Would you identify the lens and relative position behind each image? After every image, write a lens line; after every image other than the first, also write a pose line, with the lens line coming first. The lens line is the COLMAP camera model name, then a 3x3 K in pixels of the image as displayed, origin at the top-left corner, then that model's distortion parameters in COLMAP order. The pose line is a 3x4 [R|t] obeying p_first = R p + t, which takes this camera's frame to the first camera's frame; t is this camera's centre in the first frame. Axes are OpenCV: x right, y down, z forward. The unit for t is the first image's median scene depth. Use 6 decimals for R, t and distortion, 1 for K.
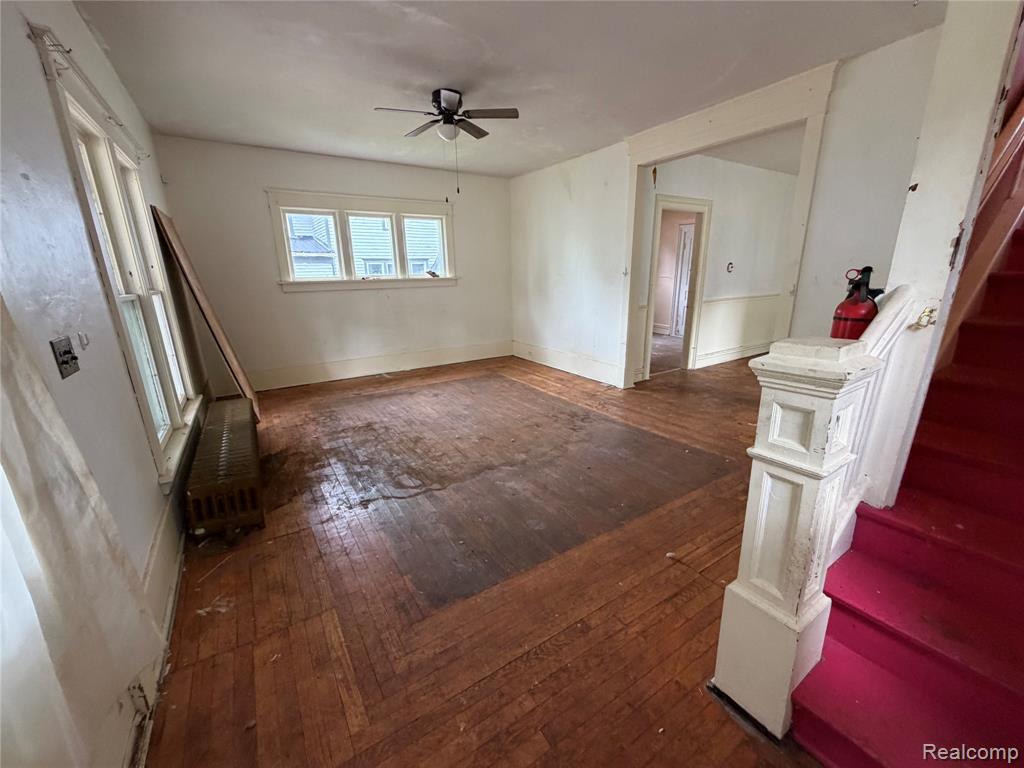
lens RADIAL K [[407.4, 0, 508.9], [0, 407.4, 384.6], [0, 0, 1]] dist [0.000584, -0.000049]
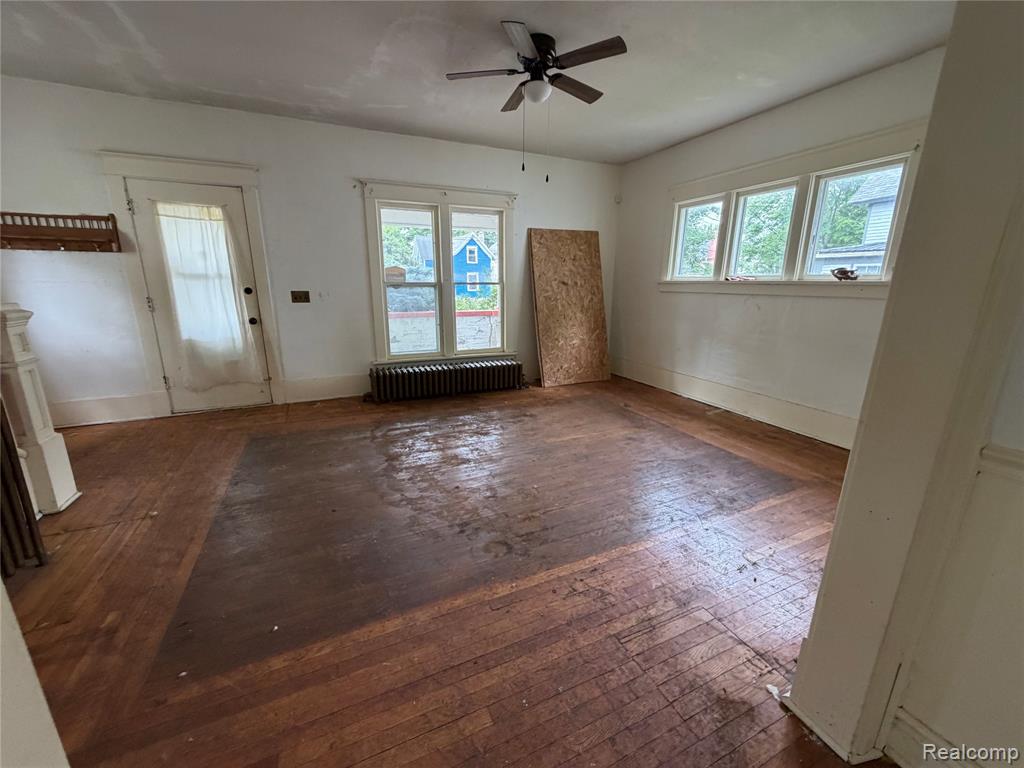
lens RADIAL K [[407.4, 0, 508.9], [0, 407.4, 384.6], [0, 0, 1]] dist [0.000584, -0.000049]
pose [[-0.142593, 0.266382, -0.953262, 0.591880], [-0.264107, 0.917943, 0.296019, -0.249738], [0.953895, 0.293973, -0.060539, 0.904534]]
